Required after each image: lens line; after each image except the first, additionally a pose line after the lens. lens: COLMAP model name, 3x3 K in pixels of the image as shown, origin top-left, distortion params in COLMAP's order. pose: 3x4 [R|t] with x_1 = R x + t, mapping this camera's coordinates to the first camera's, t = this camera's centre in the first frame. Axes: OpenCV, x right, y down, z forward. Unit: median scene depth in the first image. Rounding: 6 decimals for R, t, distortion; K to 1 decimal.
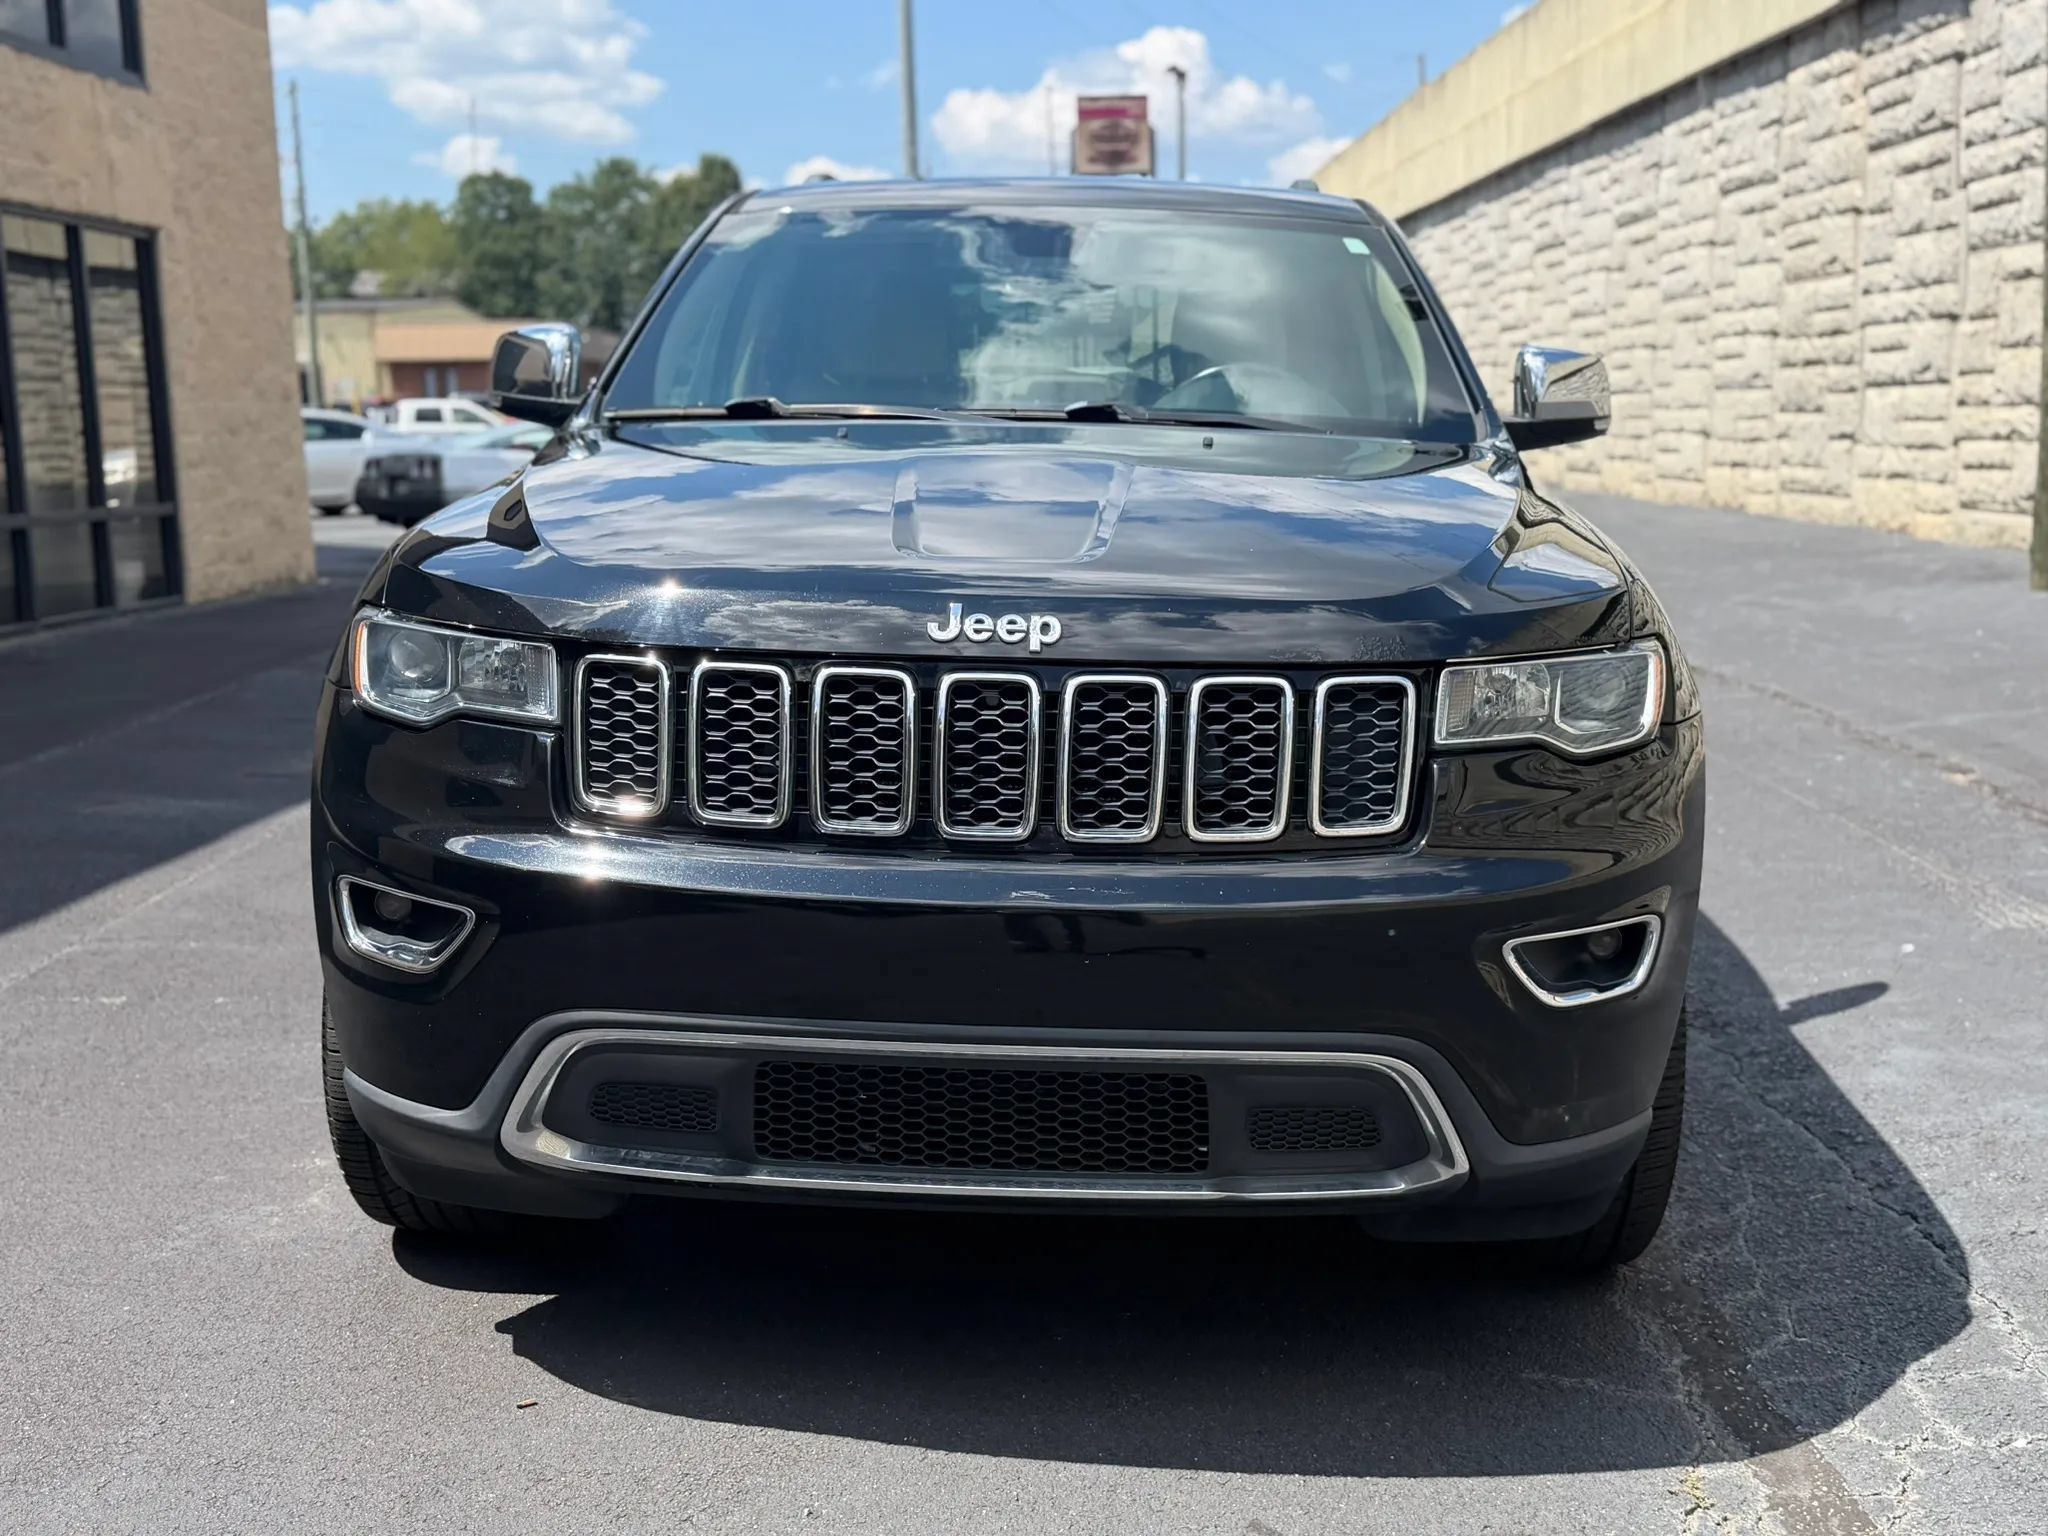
lens RADIAL K [[2174.2, 0, 1031.8], [0, 2174.2, 748.8], [0, 0, 1]] dist [0.142630, -0.272682]
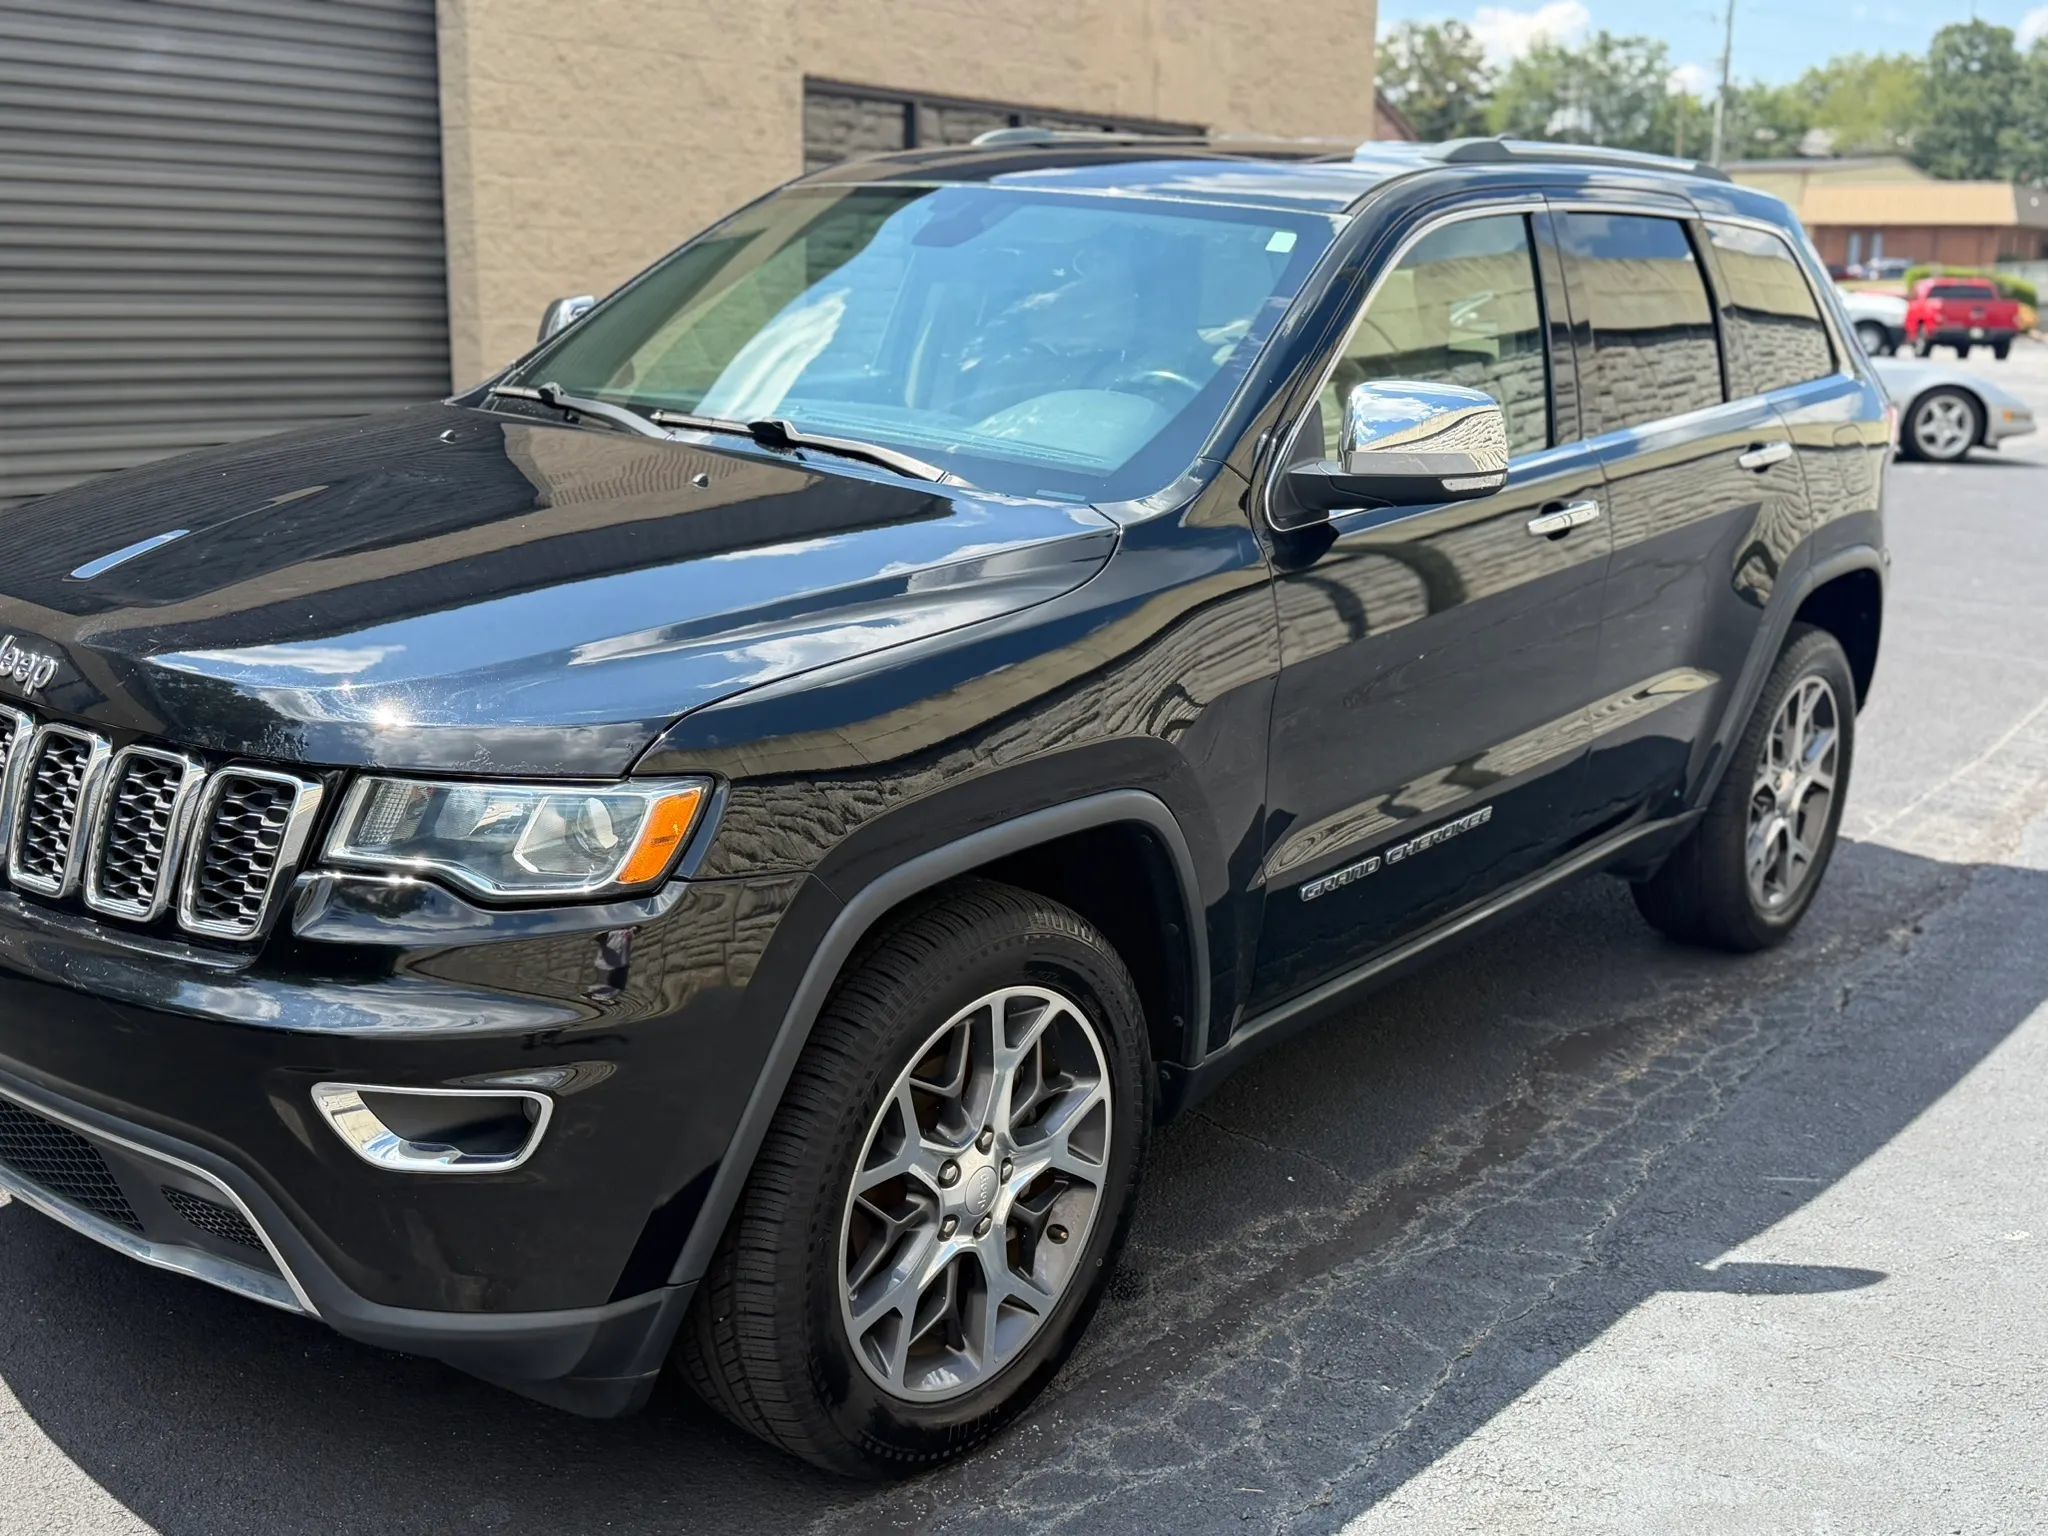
lens RADIAL K [[2164.5, 0, 1020.2], [0, 2164.5, 774.4], [0, 0, 1]] dist [0.188871, -0.400075]
pose [[0.805055, 0.170427, -0.568191, 0.177442], [-0.128981, 0.985215, 0.112762, -0.033705], [0.579008, -0.017493, 0.815134, 0.077345]]
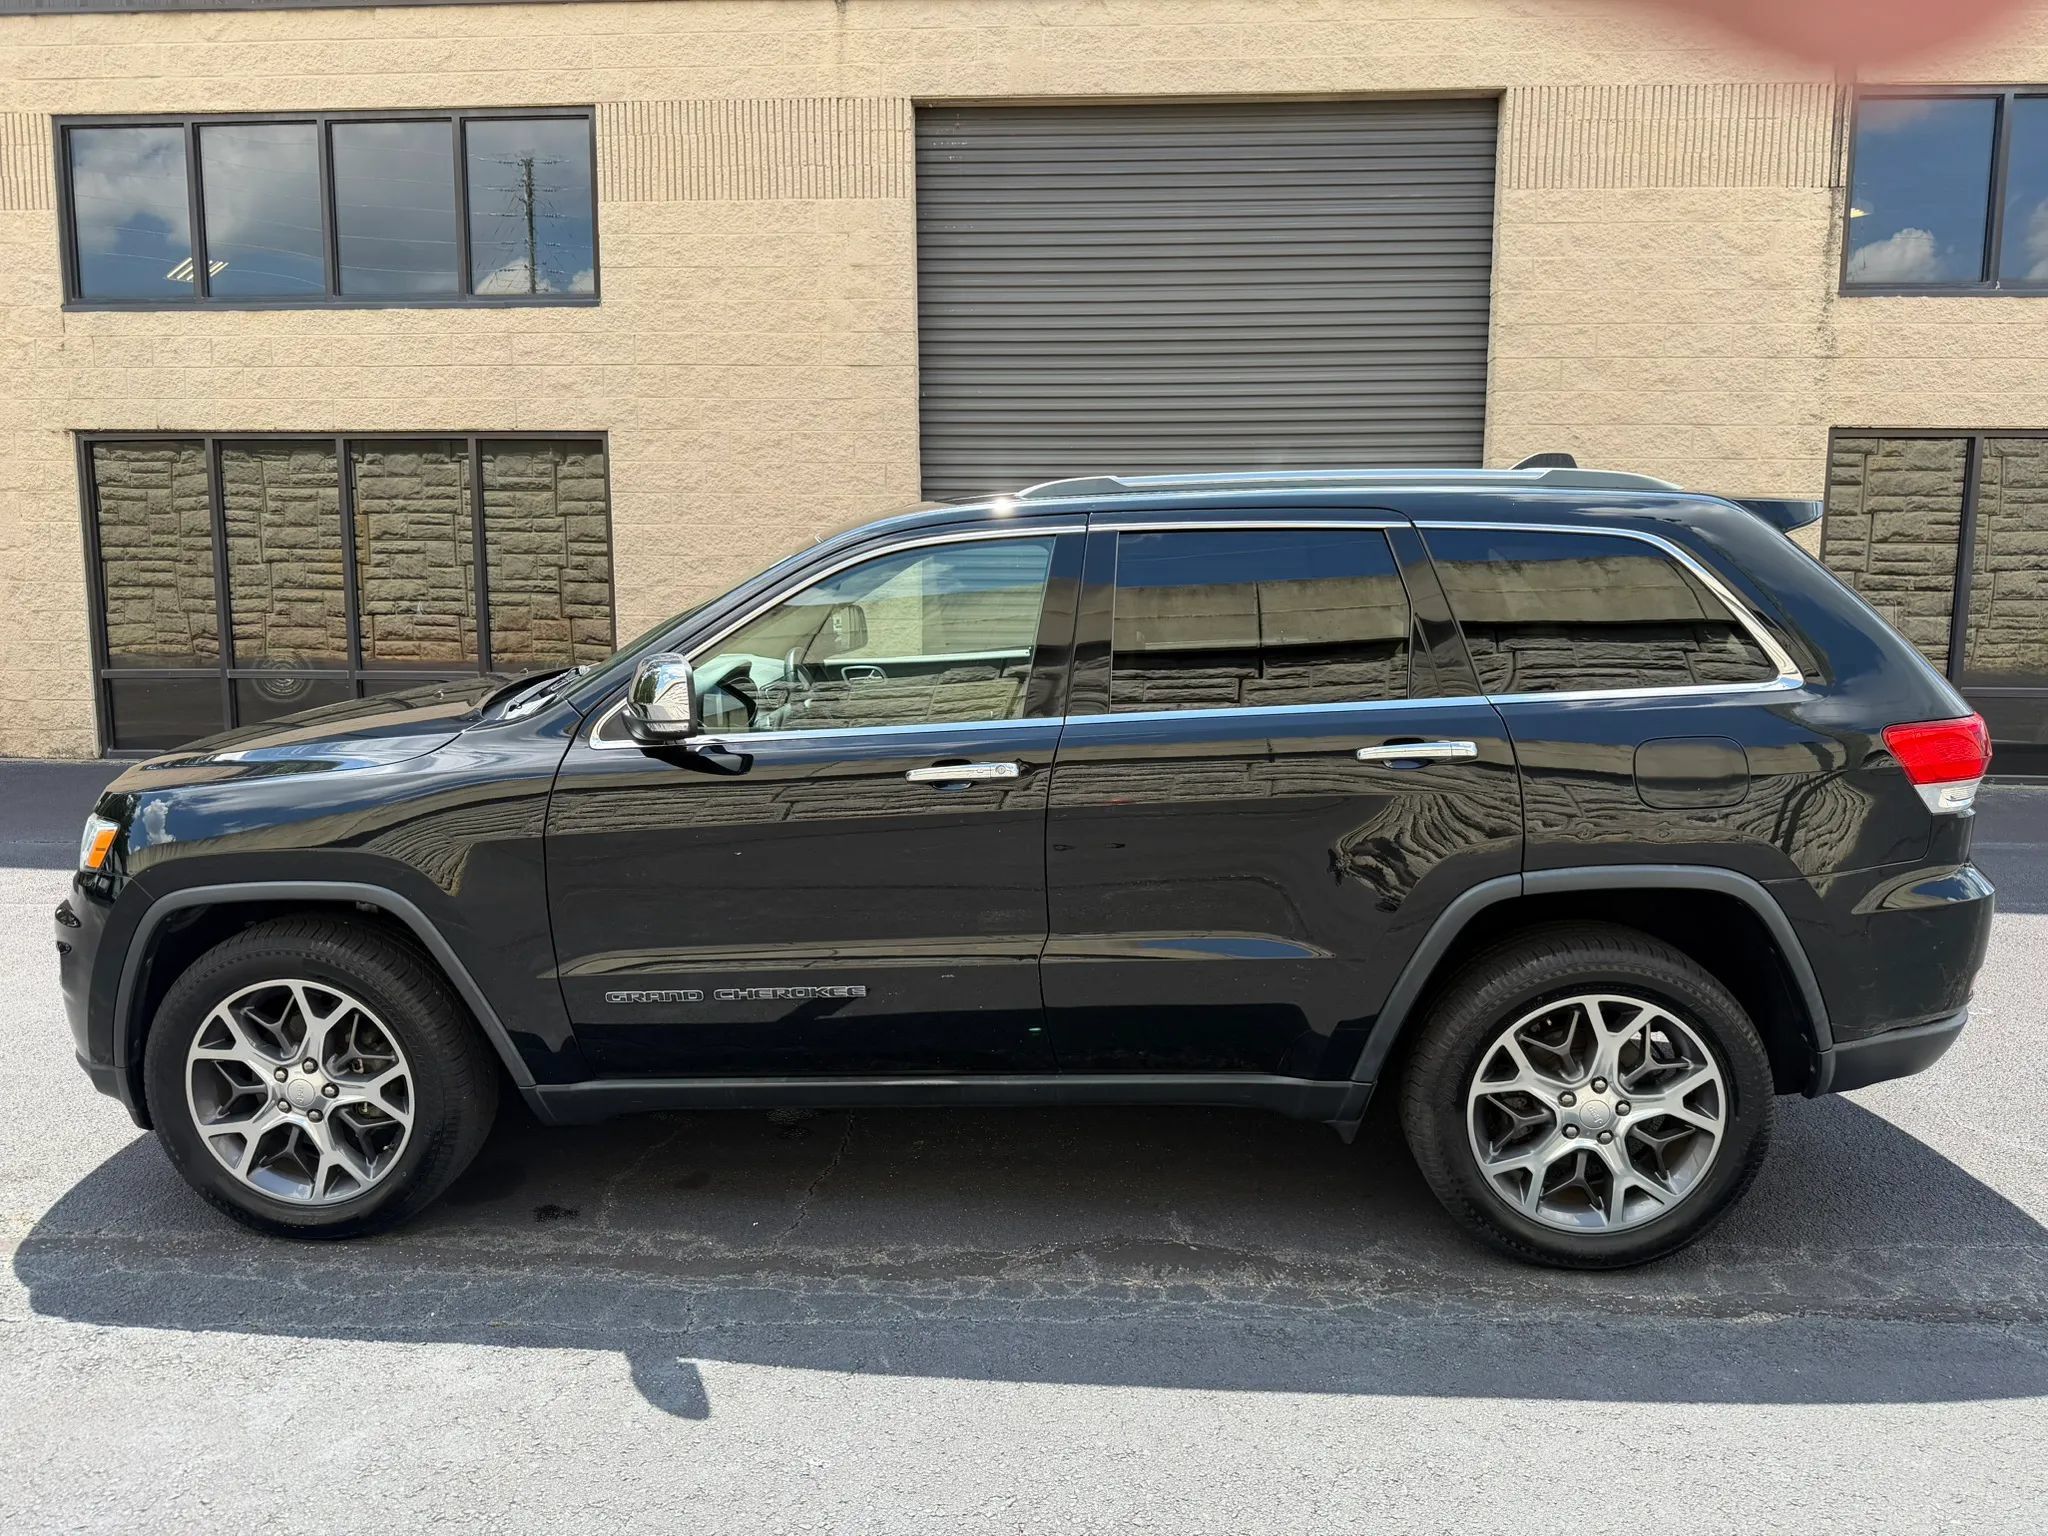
lens RADIAL K [[1441.3, 0, 1007.9], [0, 1441.3, 772.3], [0, 0, 1]] dist [0.058995, -0.077239]
pose [[-0.027528, 0.157336, -0.987161, 0.293976], [-0.153192, 0.975206, 0.159702, -0.081154], [0.987813, 0.155622, -0.002743, 0.351755]]
